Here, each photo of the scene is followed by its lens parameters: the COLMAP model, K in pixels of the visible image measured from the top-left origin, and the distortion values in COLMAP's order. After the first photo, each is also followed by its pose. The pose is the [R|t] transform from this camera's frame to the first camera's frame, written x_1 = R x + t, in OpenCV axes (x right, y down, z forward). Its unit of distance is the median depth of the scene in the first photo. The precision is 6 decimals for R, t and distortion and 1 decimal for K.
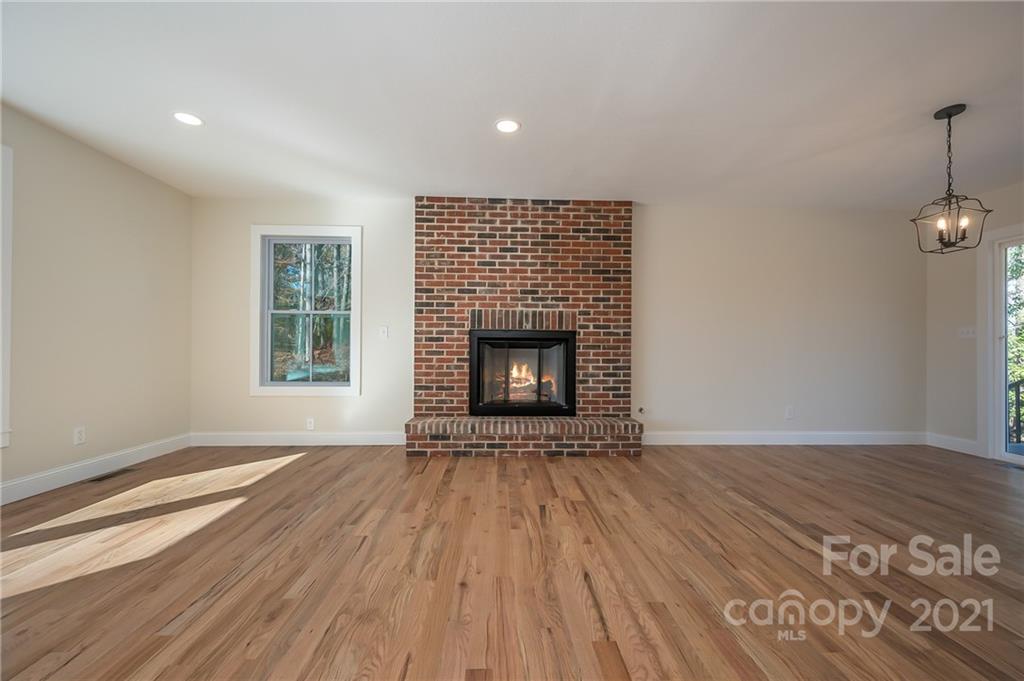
lens RADIAL K [[395.0, 0, 513.3], [0, 395.0, 345.9], [0, 0, 1]] dist [0.001642, 0.000129]
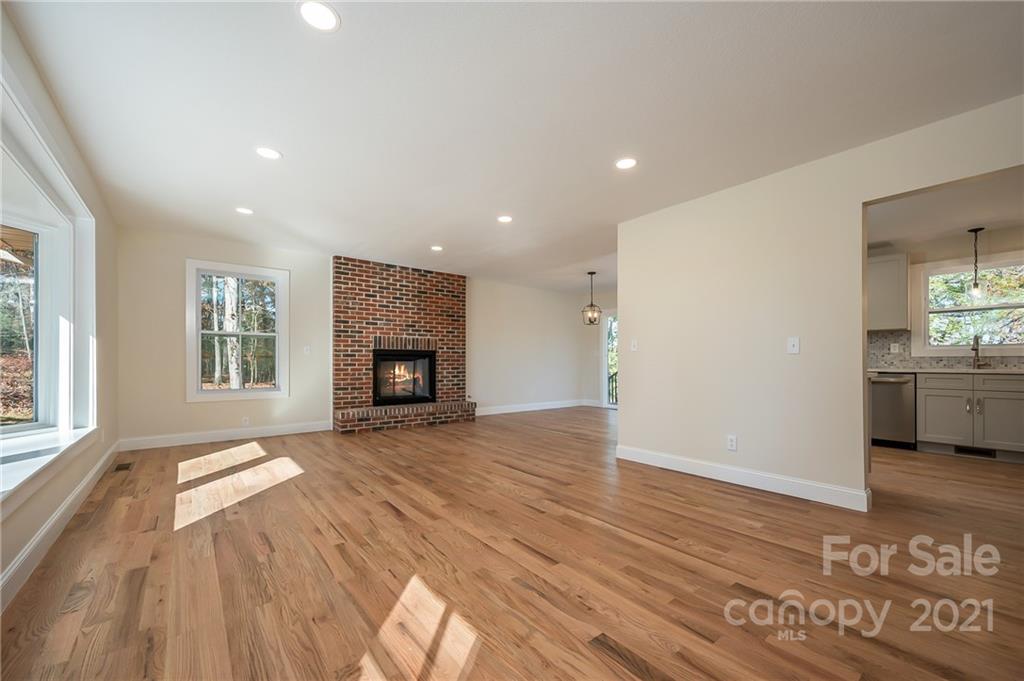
lens RADIAL K [[370.0, 0, 506.6], [0, 370.0, 356.3], [0, 0, 1]] dist [0.000063, 0.000027]
pose [[0.819930, 0.001573, 0.572461, -0.500537], [0.000483, 0.999994, -0.003440, -0.008338], [-0.572463, 0.003097, 0.819925, -0.450050]]
